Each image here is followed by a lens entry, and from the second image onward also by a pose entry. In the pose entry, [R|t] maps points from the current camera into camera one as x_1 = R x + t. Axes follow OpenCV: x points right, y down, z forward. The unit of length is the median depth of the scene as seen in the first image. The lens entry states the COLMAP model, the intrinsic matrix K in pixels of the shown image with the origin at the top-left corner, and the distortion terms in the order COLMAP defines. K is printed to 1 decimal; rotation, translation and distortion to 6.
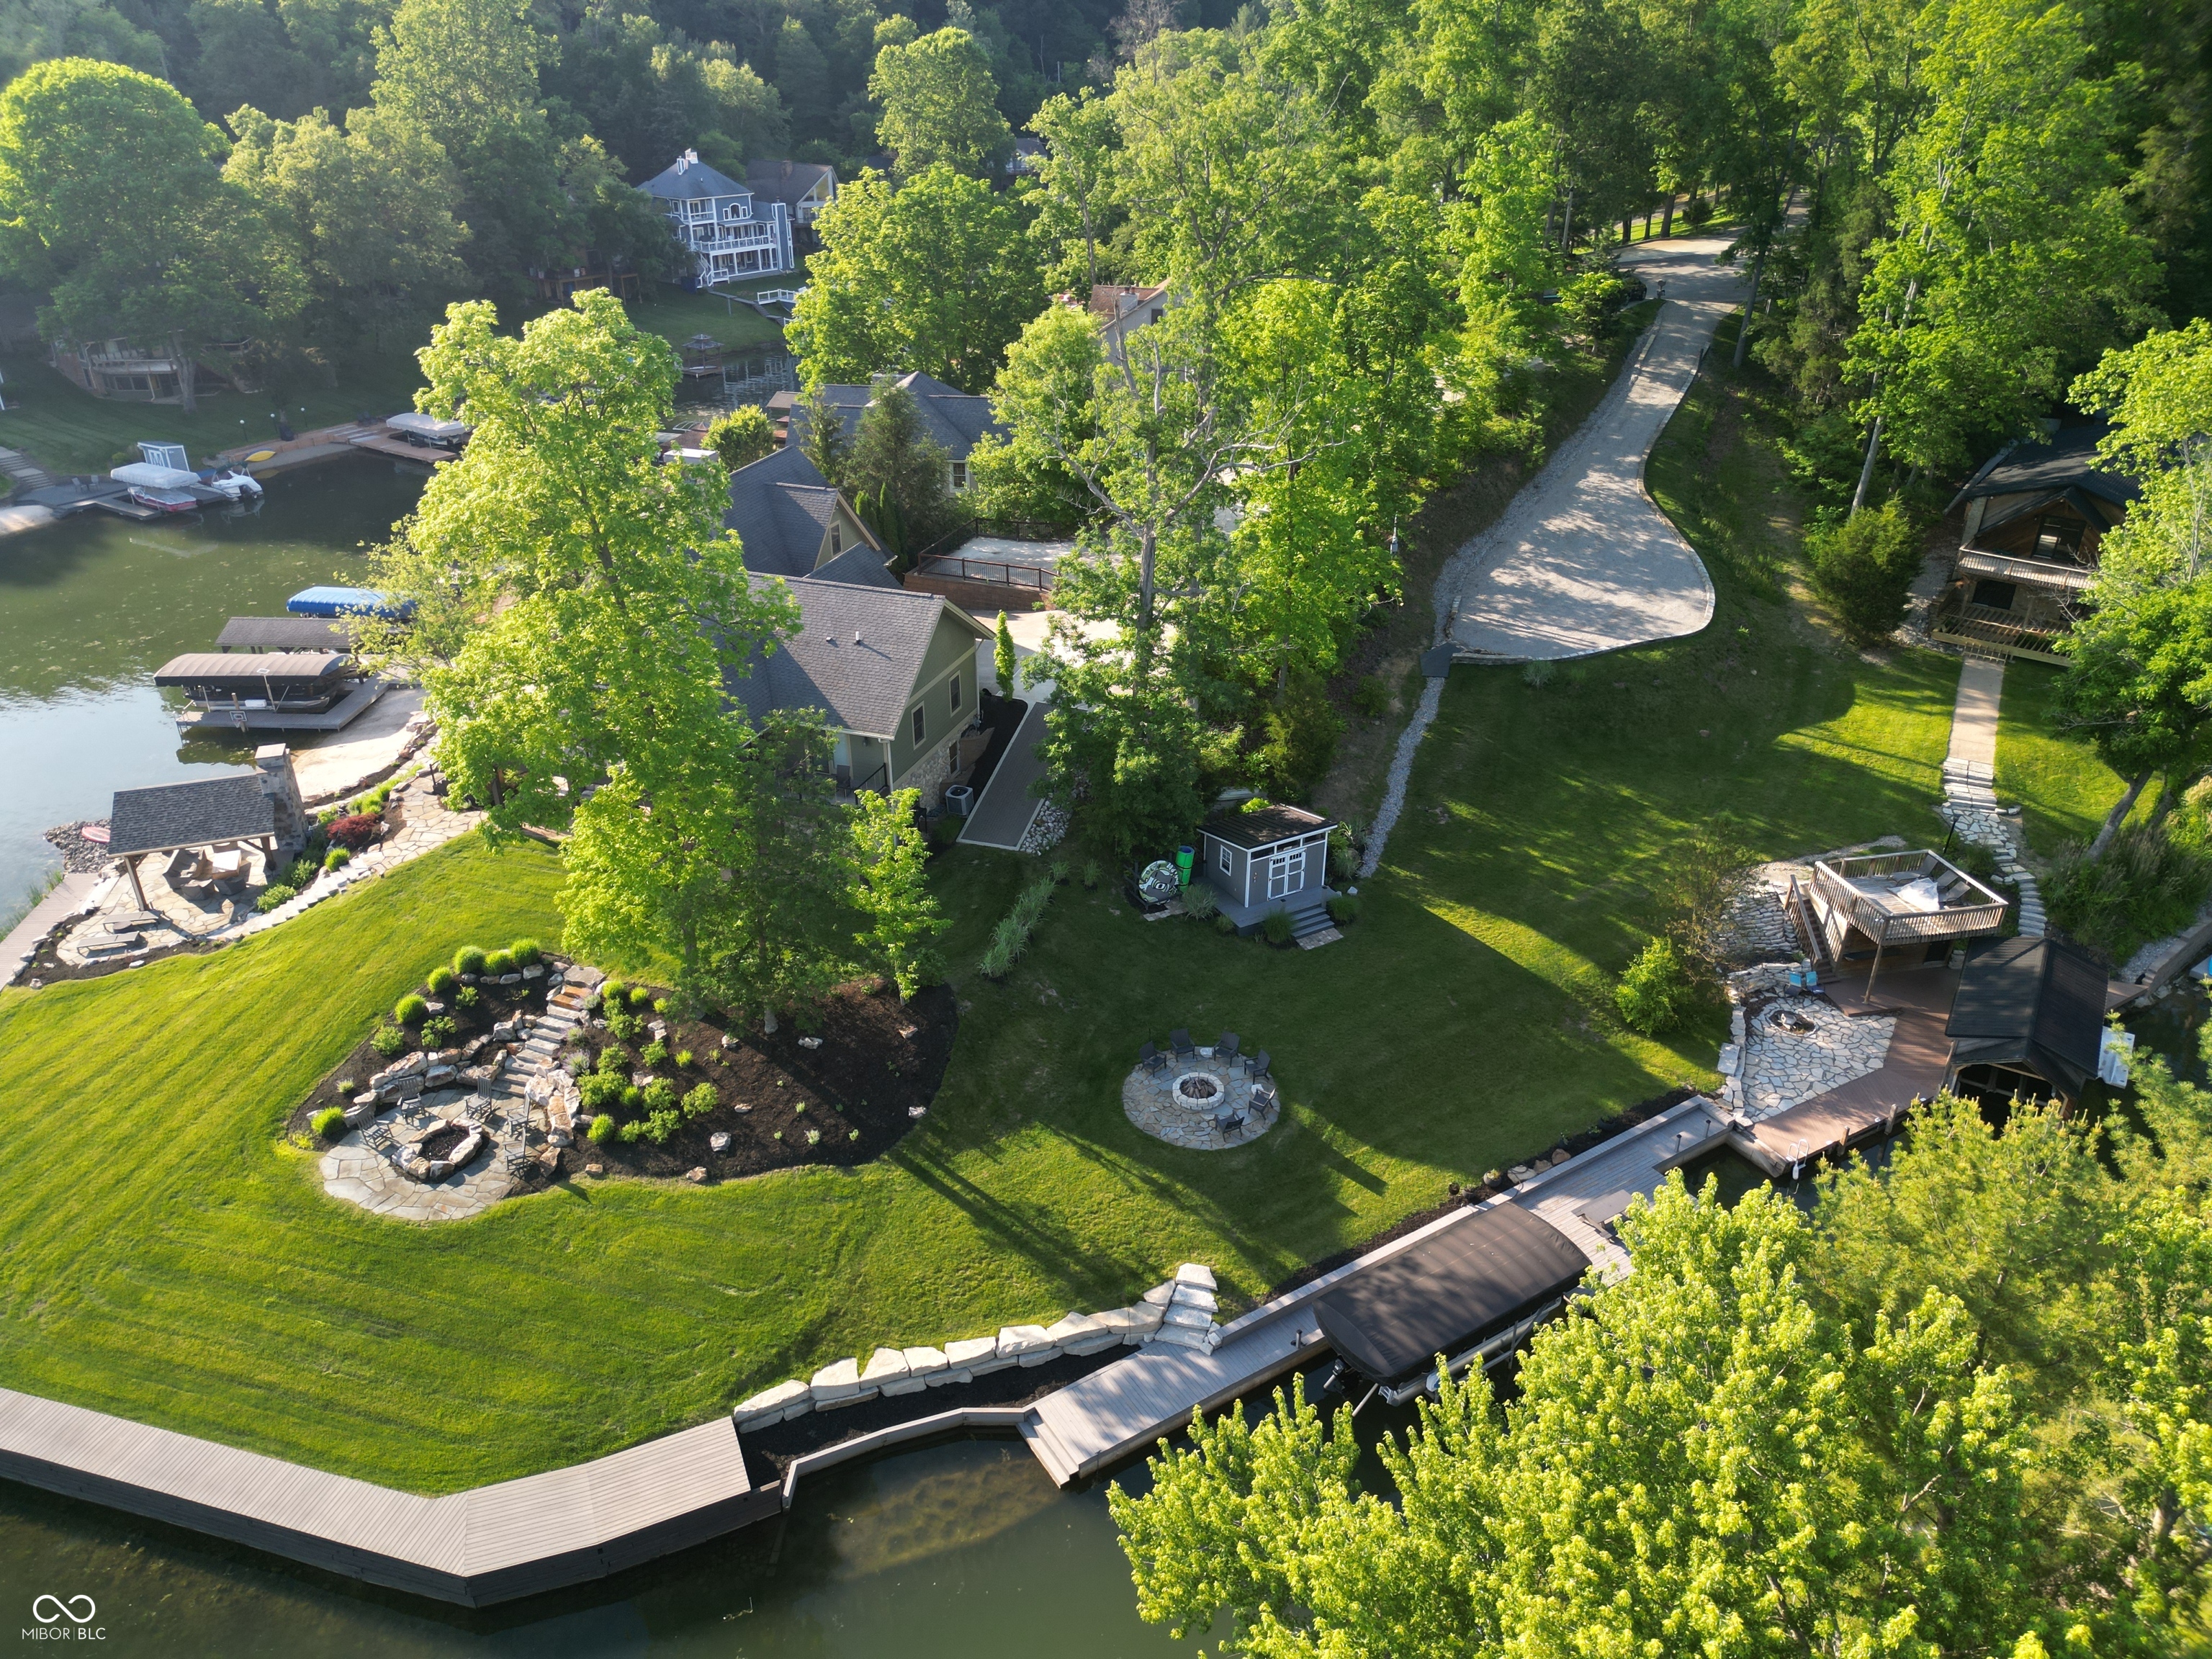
lens RADIAL K [[1536.4, 0, 1117.1], [0, 1536.4, 822.3], [0, 0, 1]] dist [0.062268, -0.056503]
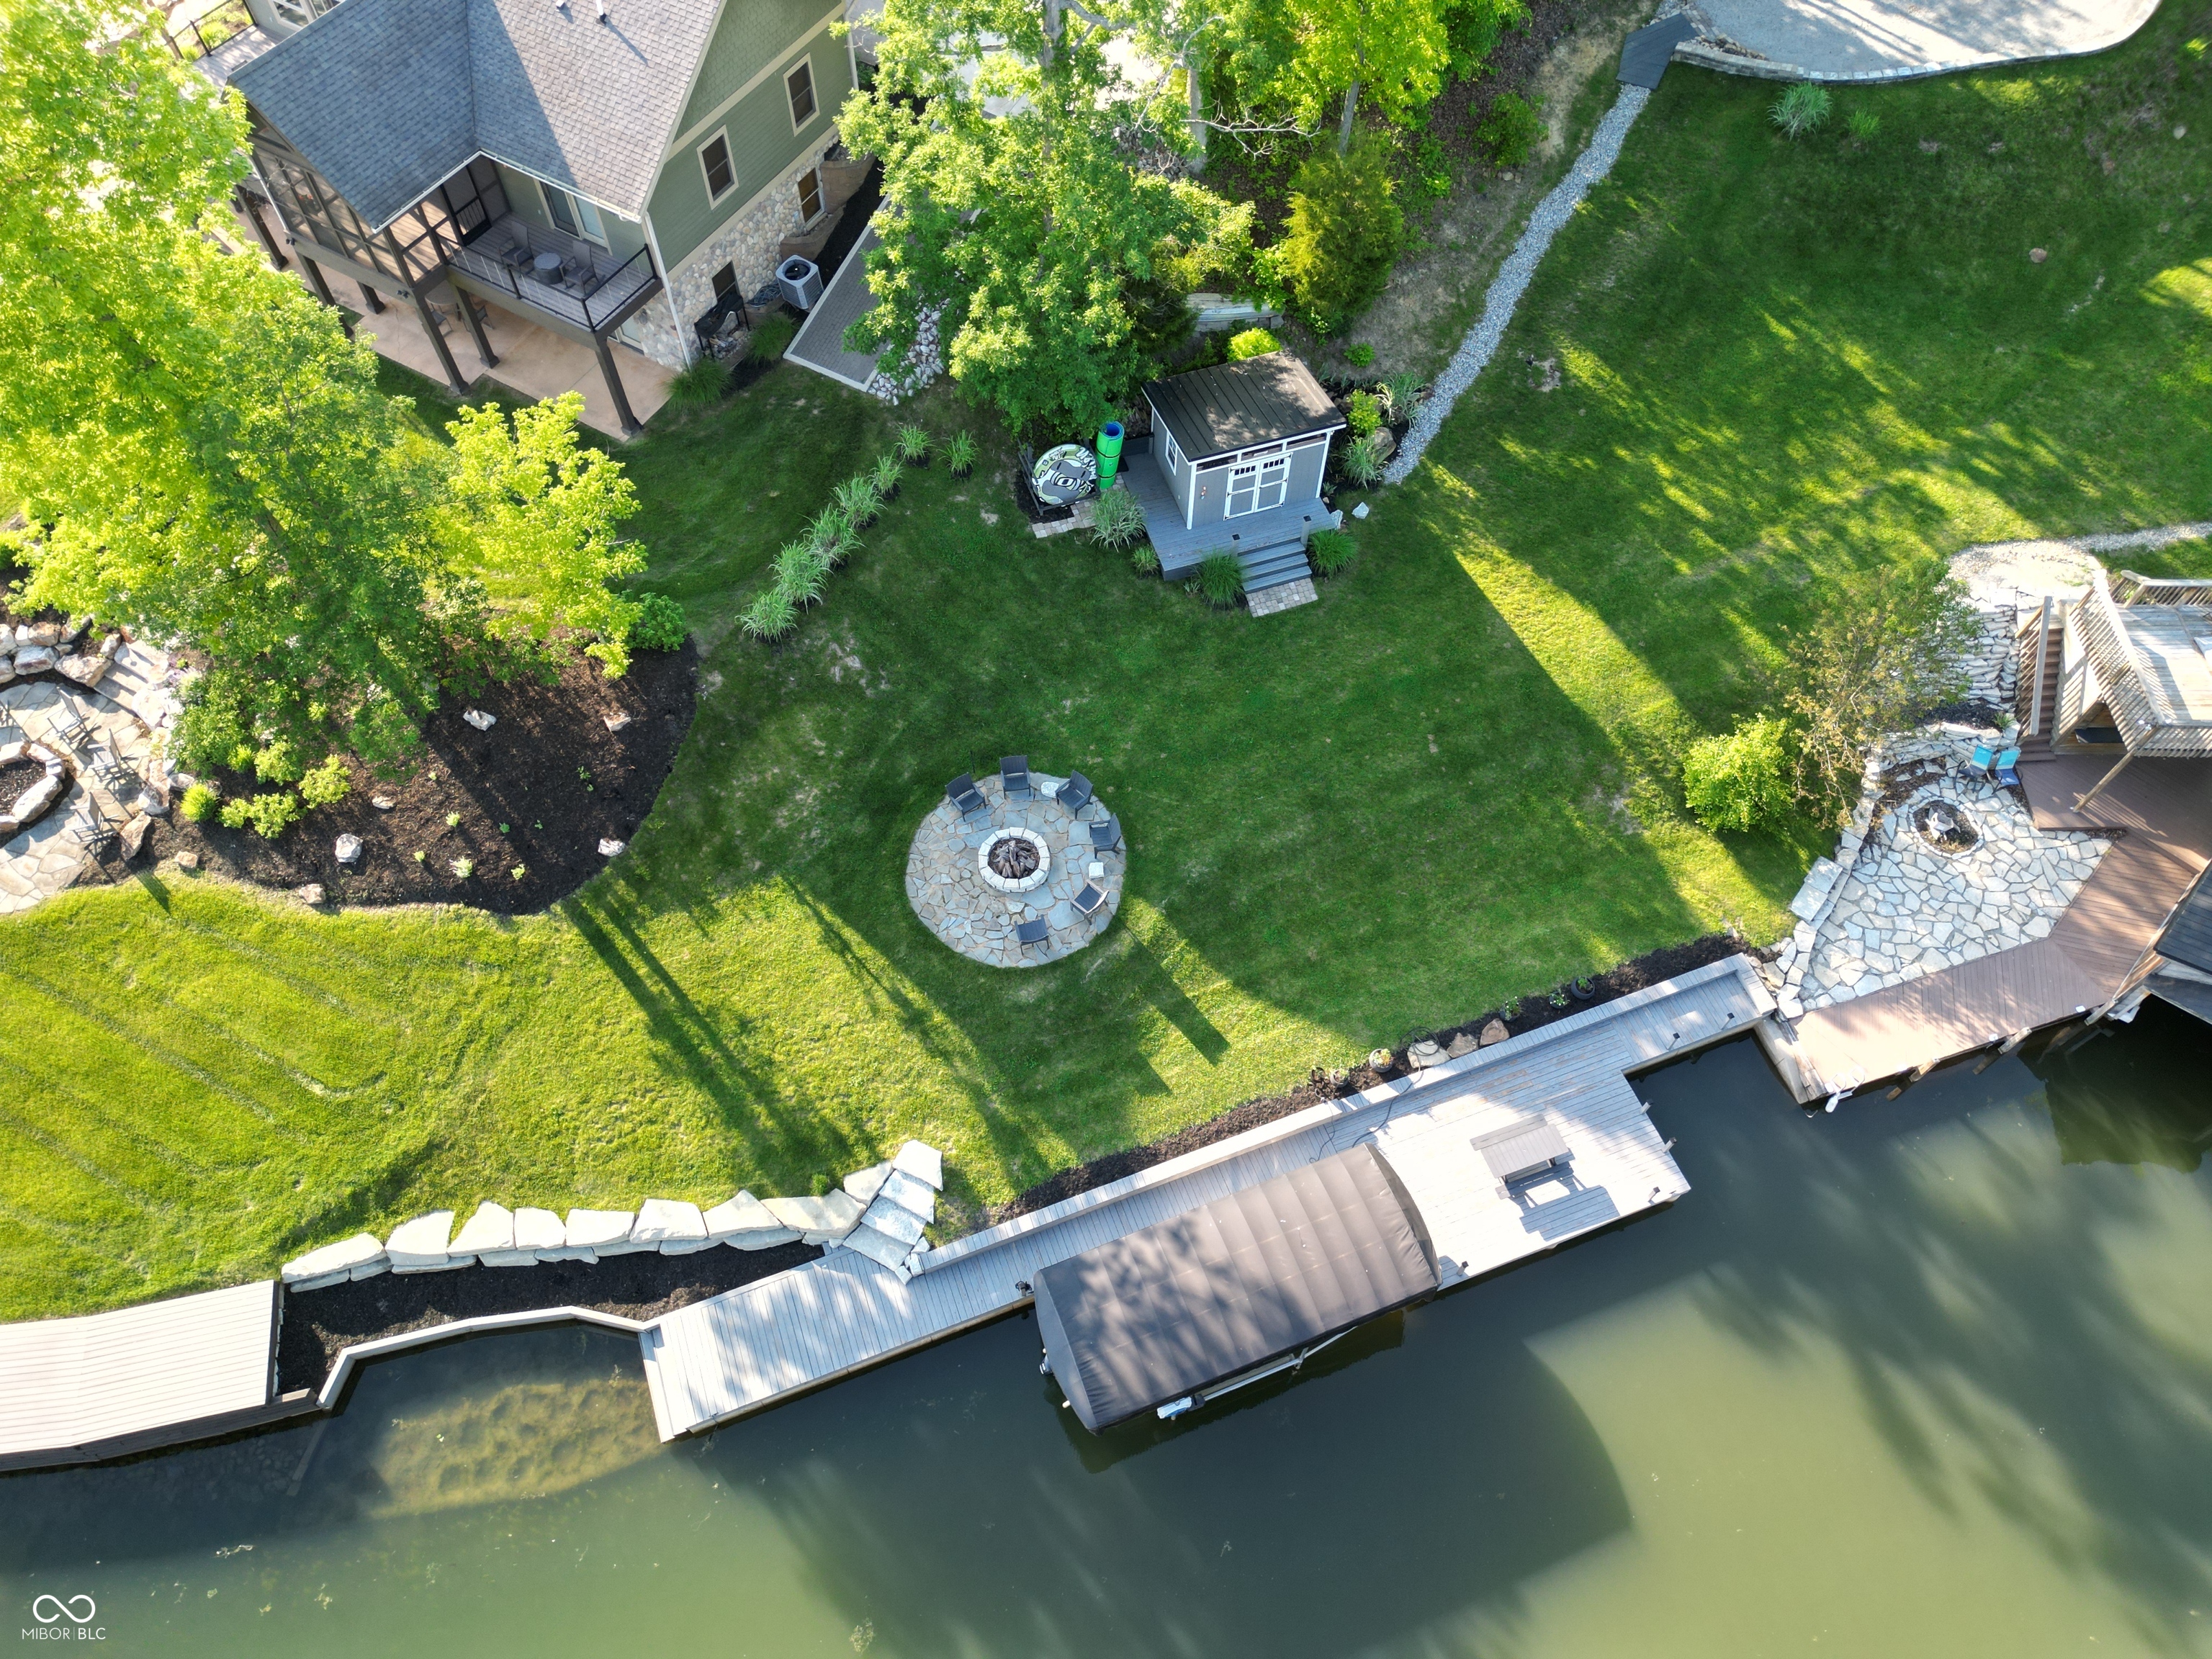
lens RADIAL K [[1536.4, 0, 1112.8], [0, 1536.4, 831.2], [0, 0, 1]] dist [0.062268, -0.056503]
pose [[0.979902, 0.172552, -0.100091, 0.172888], [-0.096551, 0.849330, 0.518957, -0.218295], [0.174557, -0.498863, 0.848920, 0.422043]]
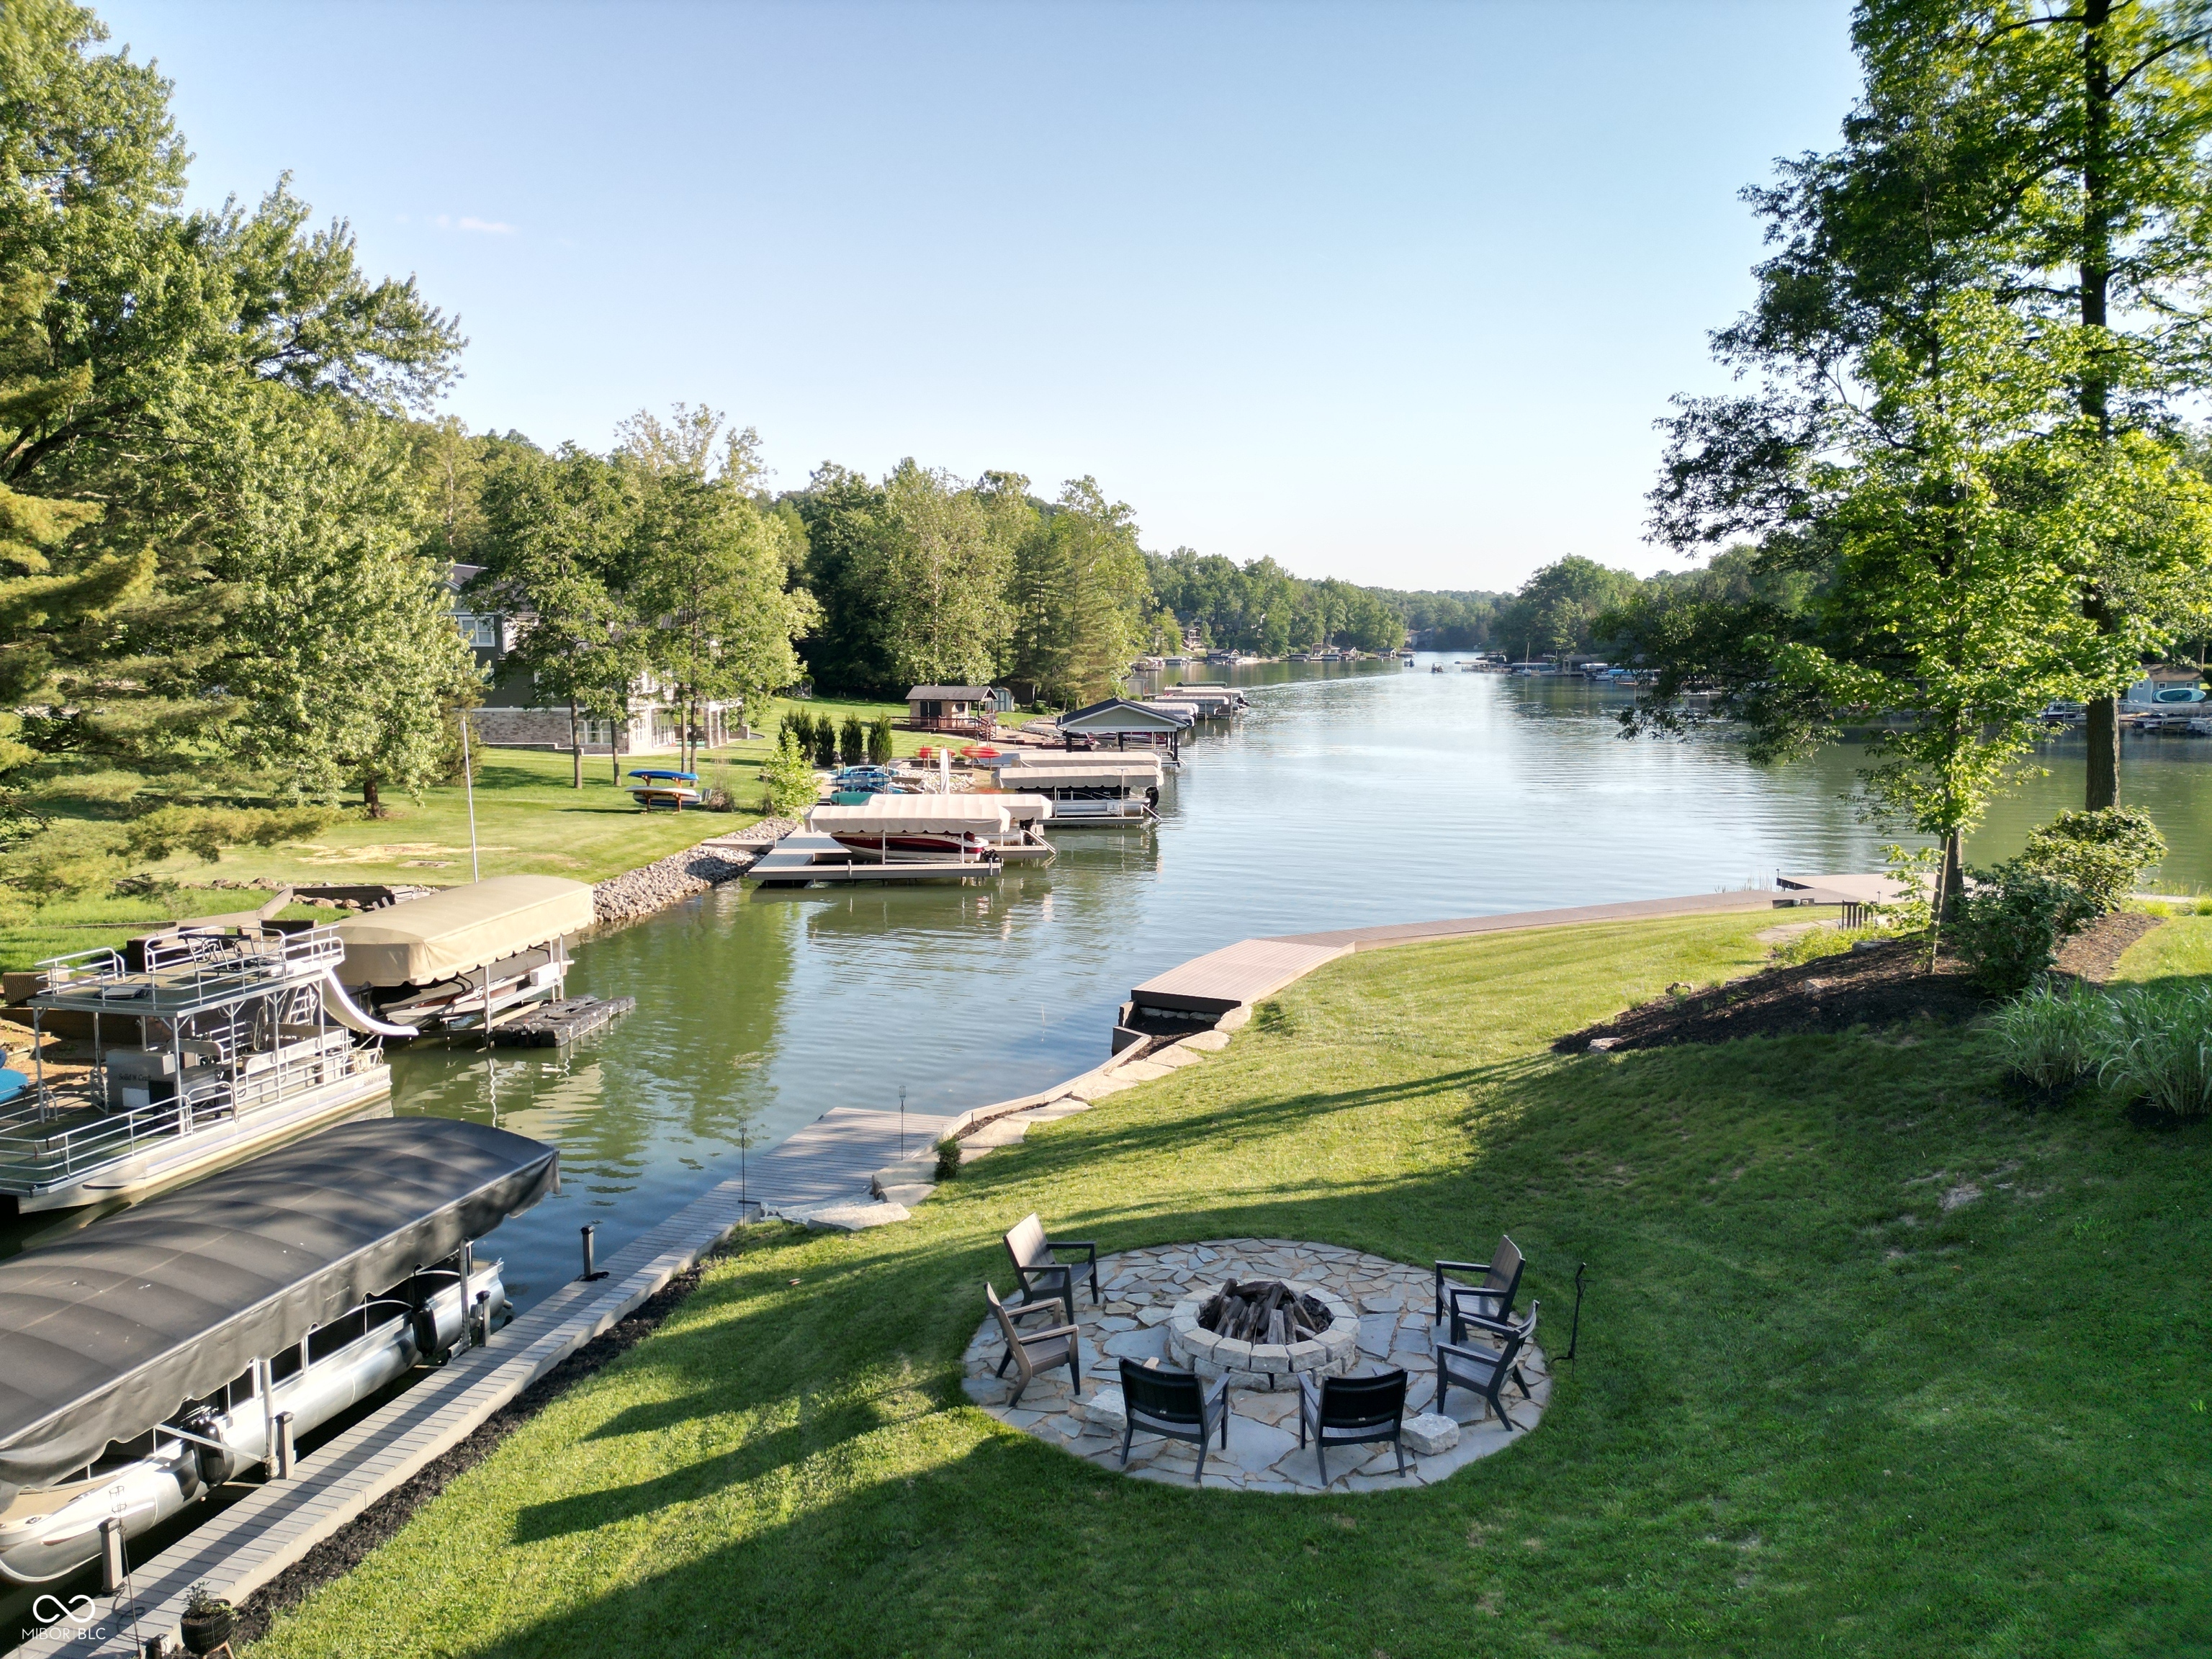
lens RADIAL K [[1536.4, 0, 1116.4], [0, 1536.4, 830.3], [0, 0, 1]] dist [0.062268, -0.056503]
pose [[-0.746150, 0.080890, -0.660846, 0.257416], [-0.303204, 0.842400, 0.445455, -0.016518], [0.592729, 0.532747, -0.604030, 1.139181]]
